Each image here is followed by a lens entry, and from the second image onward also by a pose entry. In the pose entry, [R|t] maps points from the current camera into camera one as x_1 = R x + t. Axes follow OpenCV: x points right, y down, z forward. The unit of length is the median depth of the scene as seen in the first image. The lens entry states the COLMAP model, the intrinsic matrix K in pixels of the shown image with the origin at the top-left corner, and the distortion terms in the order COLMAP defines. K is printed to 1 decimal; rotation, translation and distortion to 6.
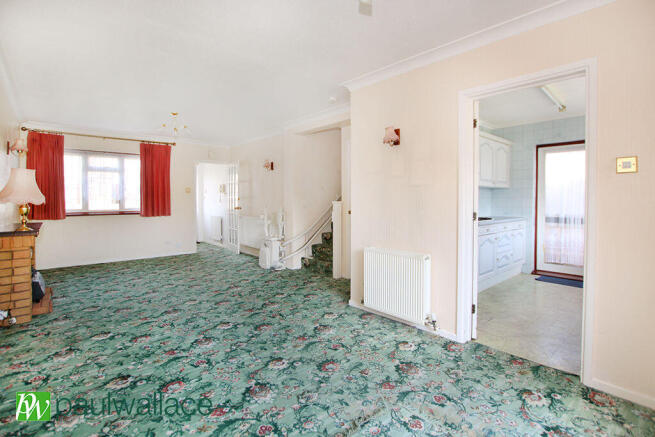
lens RADIAL K [[312.9, 0, 329.3], [0, 312.9, 202.9], [0, 0, 1]] dist [-0.017384, -0.000211]
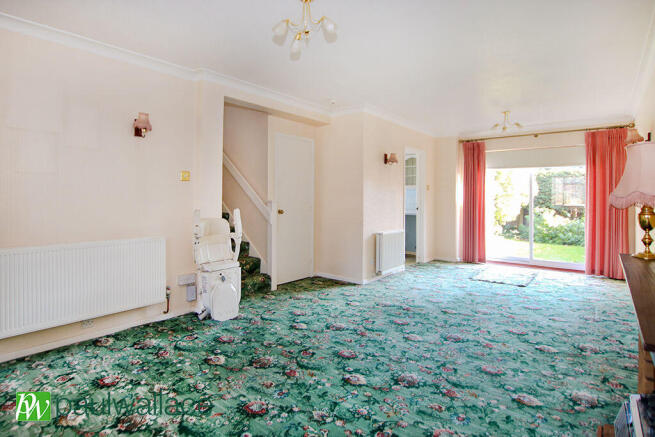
lens RADIAL K [[312.9, 0, 329.3], [0, 312.9, 202.9], [0, 0, 1]] dist [-0.017384, -0.000211]
pose [[-0.115751, -0.007961, 0.993246, -1.281181], [0.006380, 0.999941, 0.008759, -0.012295], [-0.993258, 0.007351, -0.115694, 1.422534]]
